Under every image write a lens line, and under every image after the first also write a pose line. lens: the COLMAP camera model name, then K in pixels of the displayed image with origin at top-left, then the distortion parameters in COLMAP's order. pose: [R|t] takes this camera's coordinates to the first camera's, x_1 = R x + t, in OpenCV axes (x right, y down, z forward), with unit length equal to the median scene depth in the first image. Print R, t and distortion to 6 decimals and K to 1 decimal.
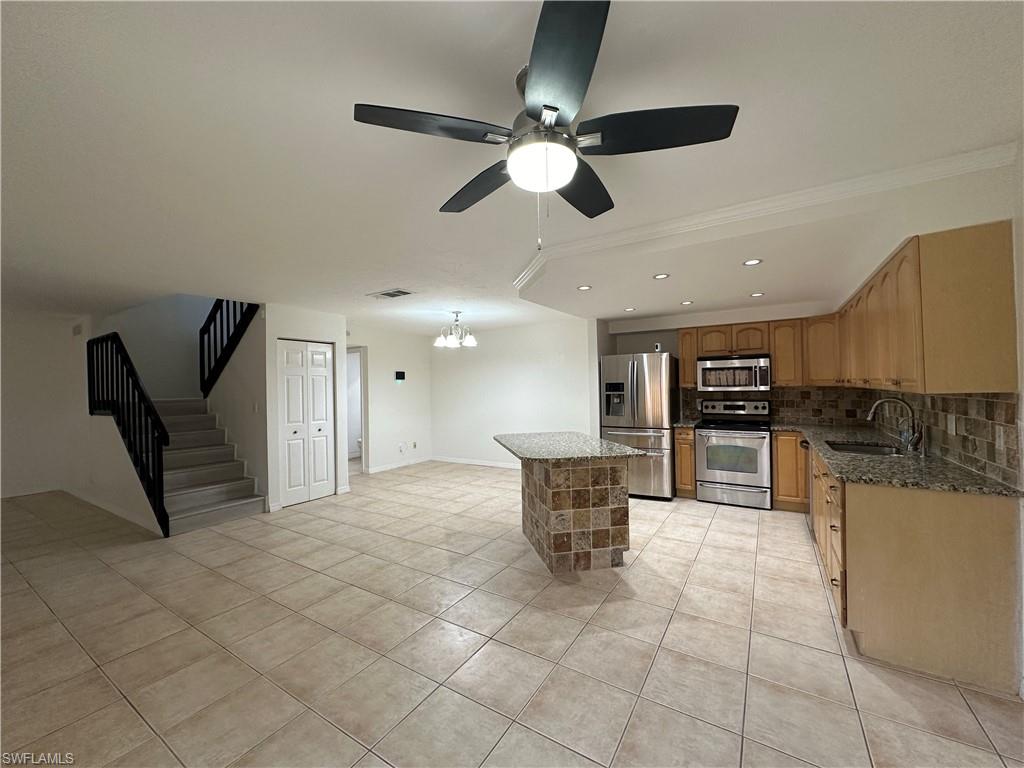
lens RADIAL K [[408.6, 0, 512.0], [0, 408.6, 384.0], [0, 0, 1]] dist [-0.001978, 0.000777]
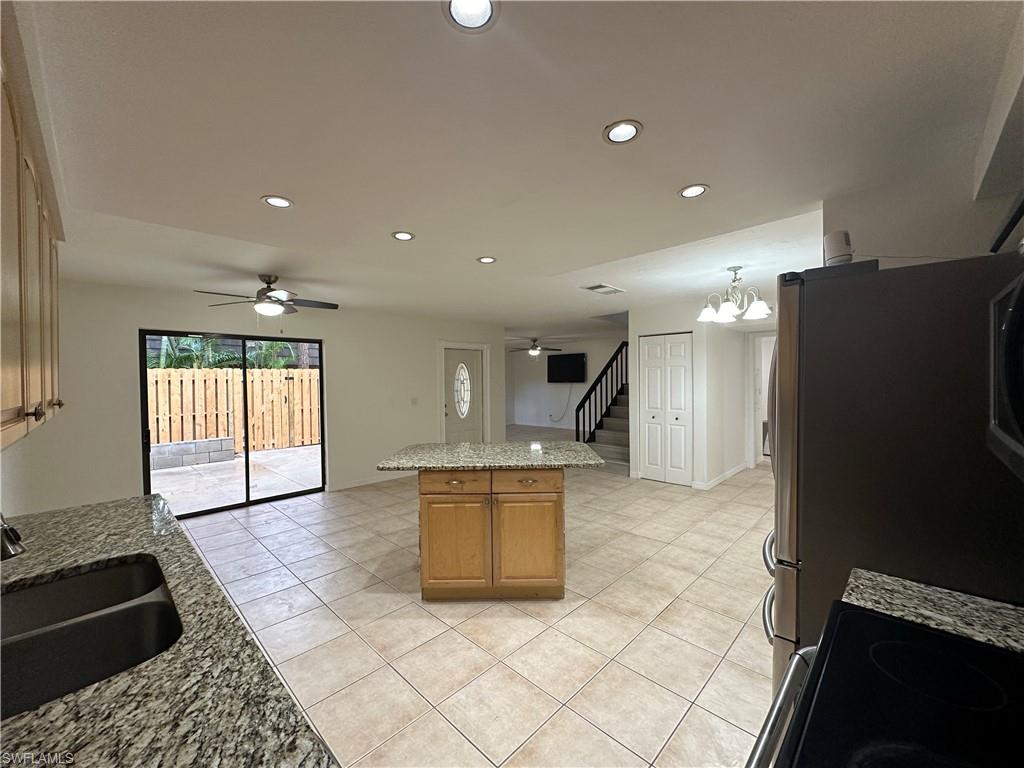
lens RADIAL K [[408.6, 0, 512.0], [0, 408.6, 384.0], [0, 0, 1]] dist [-0.001978, 0.000777]
pose [[-0.208009, 0.036313, -0.977453, 0.686478], [0.023354, 0.999210, 0.032151, -0.020375], [0.977848, -0.016139, -0.208693, 0.892689]]
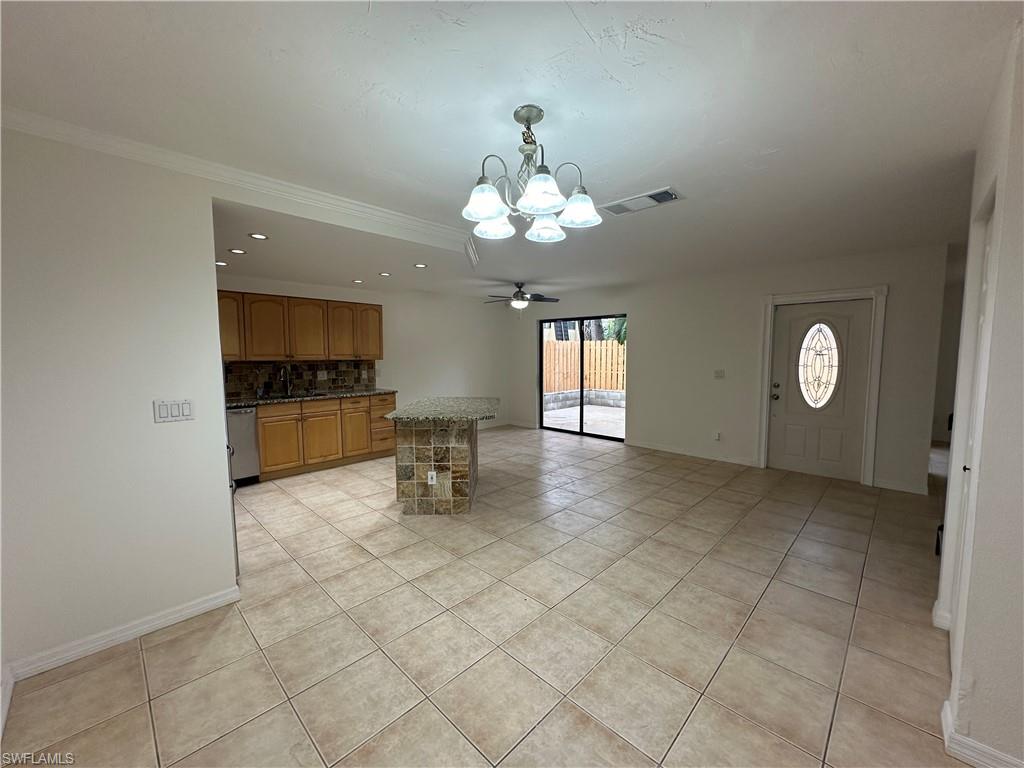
lens RADIAL K [[408.6, 0, 512.0], [0, 408.6, 384.0], [0, 0, 1]] dist [-0.001978, 0.000777]
pose [[-0.977628, 0.006820, 0.210231, -0.214039], [0.021902, 0.997342, 0.069495, 0.006683], [-0.209199, 0.072545, -0.975179, 1.509859]]
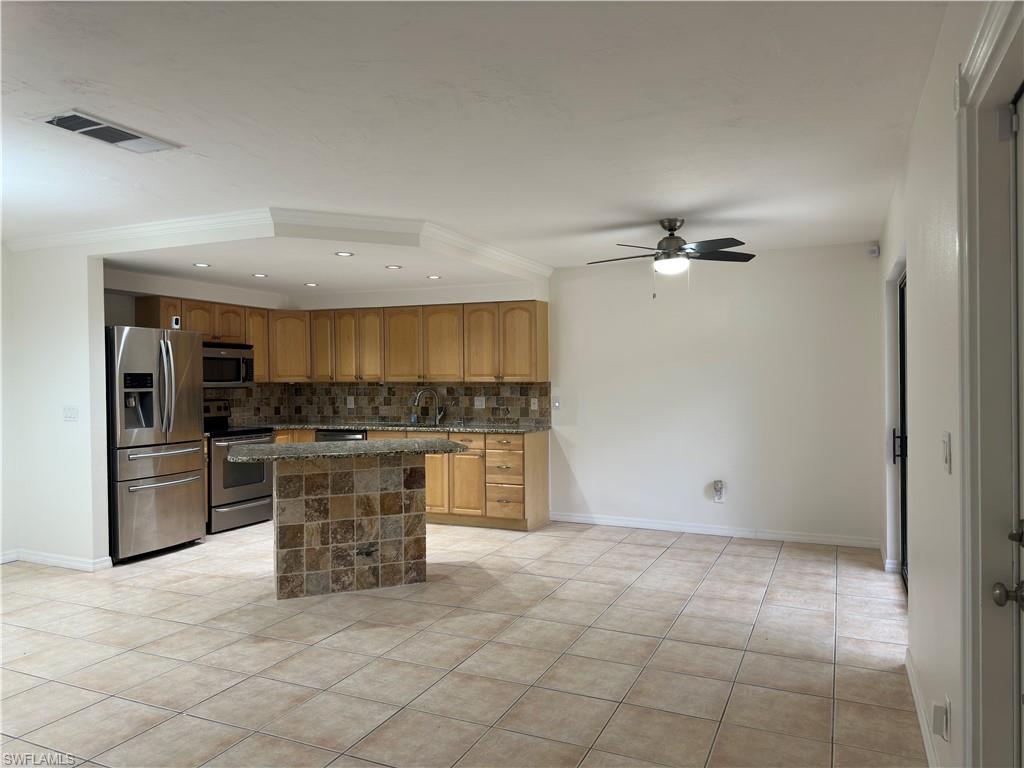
lens RADIAL K [[713.5, 0, 512.0], [0, 713.5, 384.0], [0, 0, 1]] dist [0.080736, -0.119470]
pose [[-0.139993, 0.012170, 0.990078, -0.944333], [0.004357, 0.999922, -0.011675, 0.029373], [-0.990143, 0.002679, -0.140035, 0.647639]]
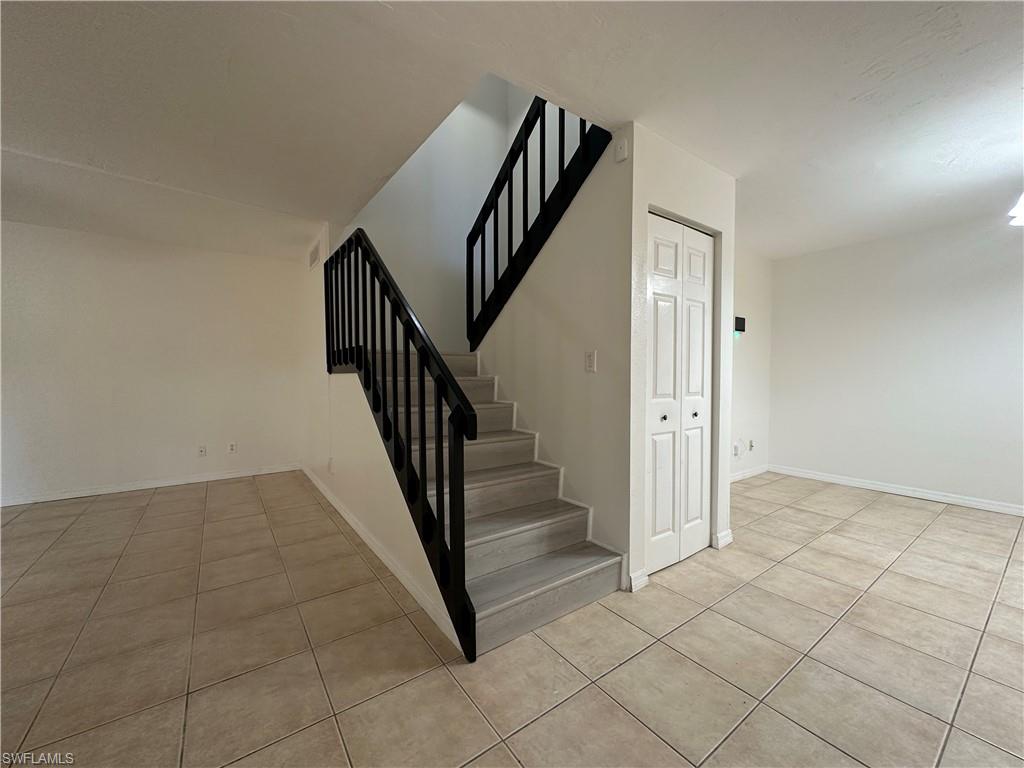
lens RADIAL K [[408.6, 0, 512.0], [0, 408.6, 384.0], [0, 0, 1]] dist [-0.001978, 0.000777]
pose [[0.928083, 0.030245, -0.371144, -0.543827], [-0.014428, 0.998868, 0.045320, 0.064170], [0.372095, -0.036706, 0.927469, 0.528042]]
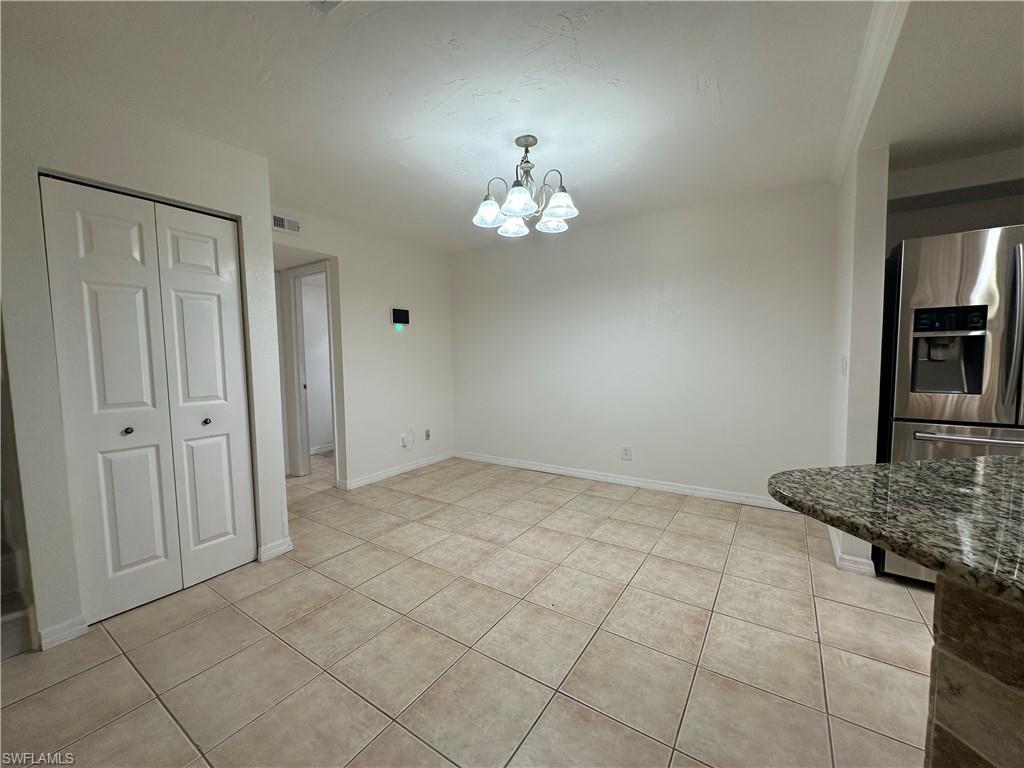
lens RADIAL K [[408.6, 0, 512.0], [0, 408.6, 384.0], [0, 0, 1]] dist [-0.001978, 0.000777]
pose [[0.999730, 0.005853, -0.022509, -0.158900], [-0.004049, 0.996838, 0.079362, 0.042460], [0.022902, -0.079249, 0.996592, 0.648770]]
